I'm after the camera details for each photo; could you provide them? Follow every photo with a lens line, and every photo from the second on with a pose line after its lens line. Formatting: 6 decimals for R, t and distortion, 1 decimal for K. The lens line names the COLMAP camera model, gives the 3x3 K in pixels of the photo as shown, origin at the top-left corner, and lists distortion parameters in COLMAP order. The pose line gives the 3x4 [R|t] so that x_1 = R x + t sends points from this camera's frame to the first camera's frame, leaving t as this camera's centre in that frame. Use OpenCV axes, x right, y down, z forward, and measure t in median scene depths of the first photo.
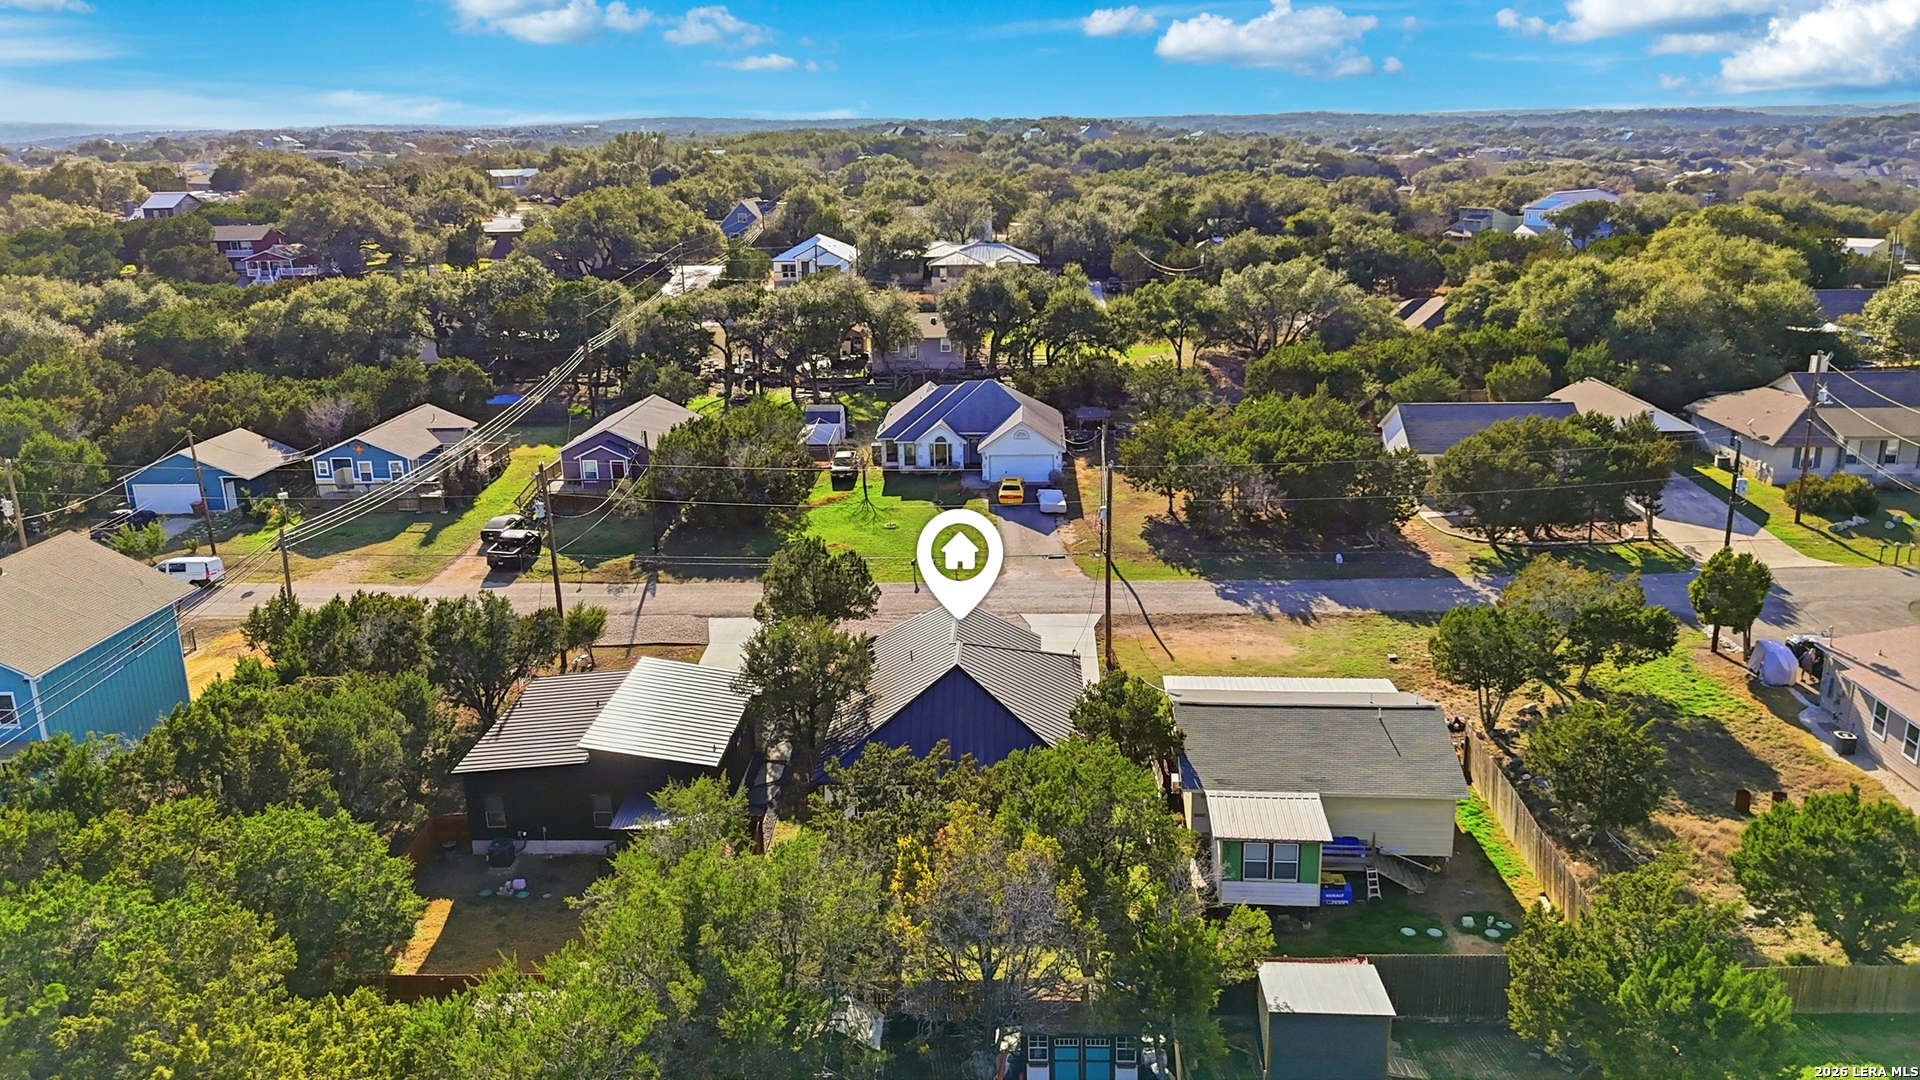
lens RADIAL K [[1393.8, 0, 960.0], [0, 1393.8, 540.0], [0, 0, 1]] dist [0.089323, -0.093595]
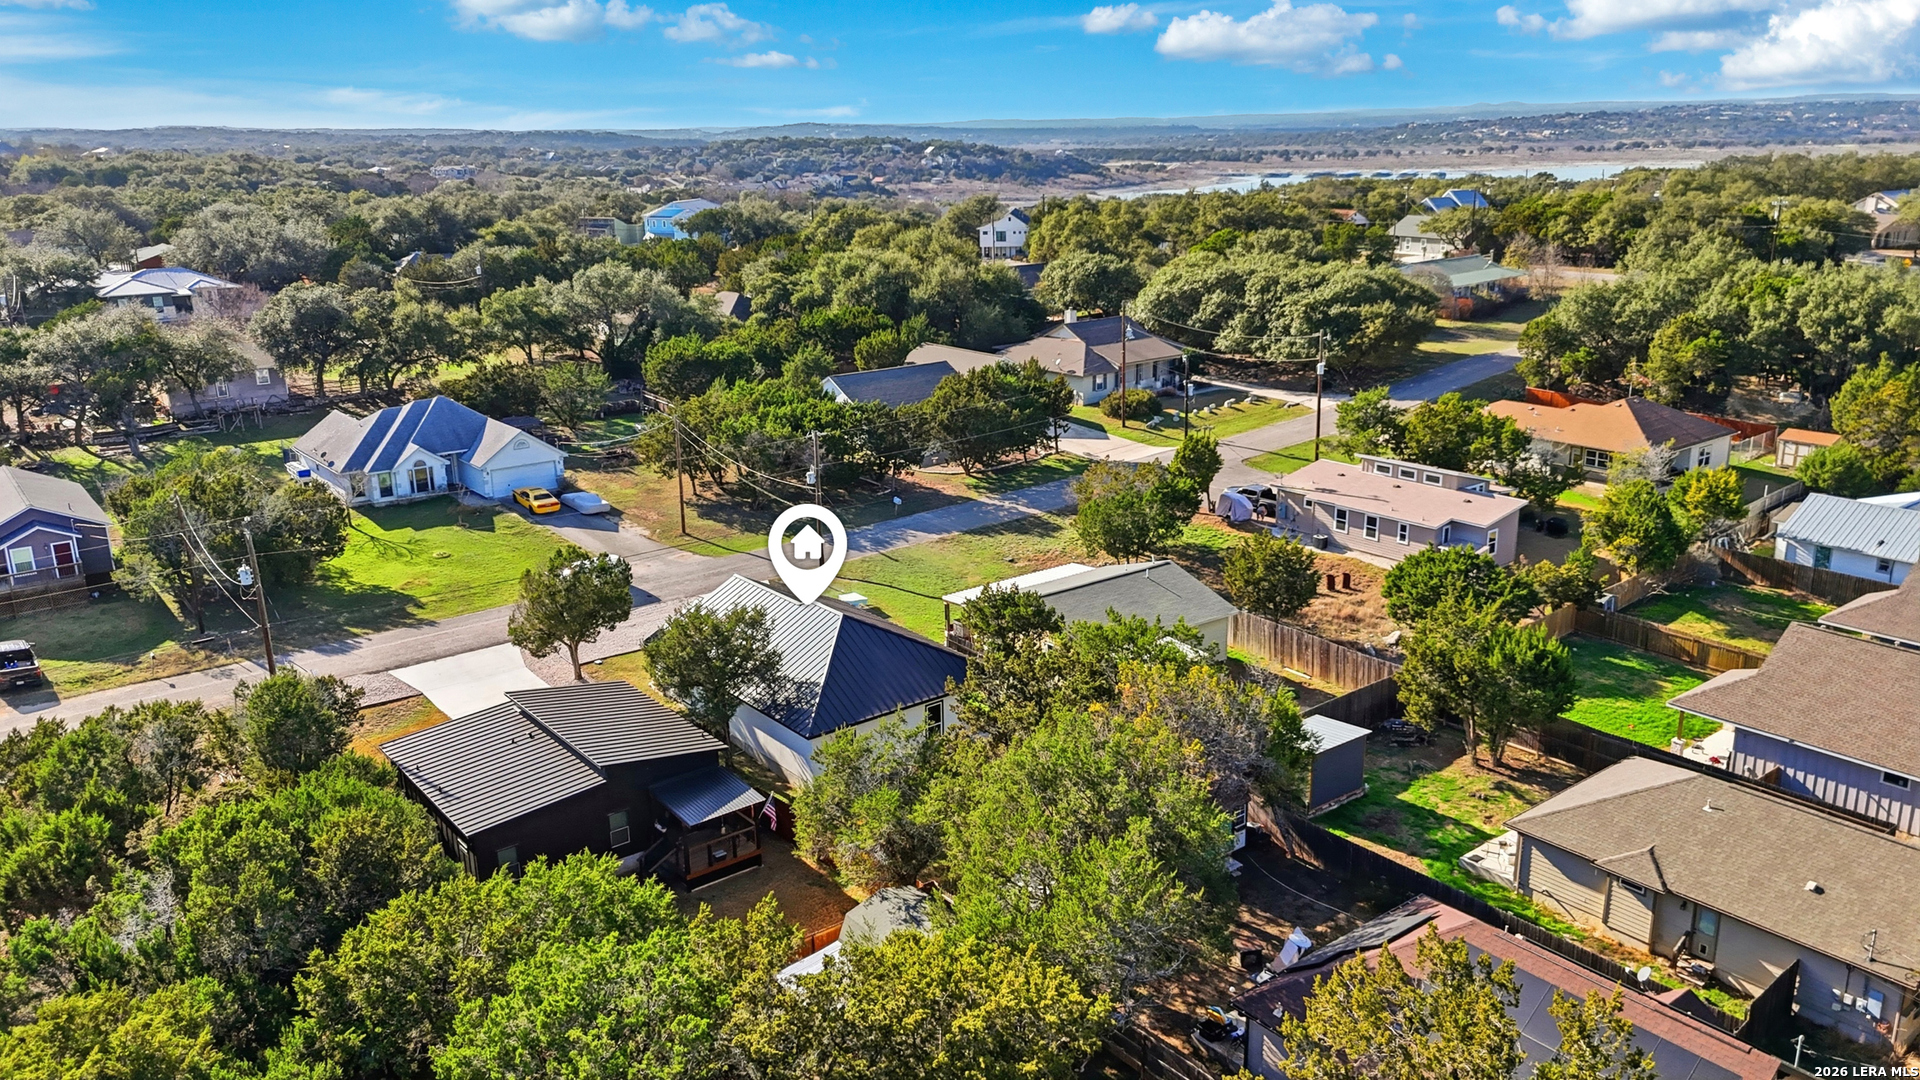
lens RADIAL K [[1407.6, 0, 960.0], [0, 1407.6, 540.0], [0, 0, 1]] dist [0.004315, 0.001602]
pose [[0.754107, -0.176382, 0.632624, -0.404911], [0.183726, 0.981458, 0.054633, -0.008064], [-0.630530, 0.075030, 0.772530, 0.050072]]
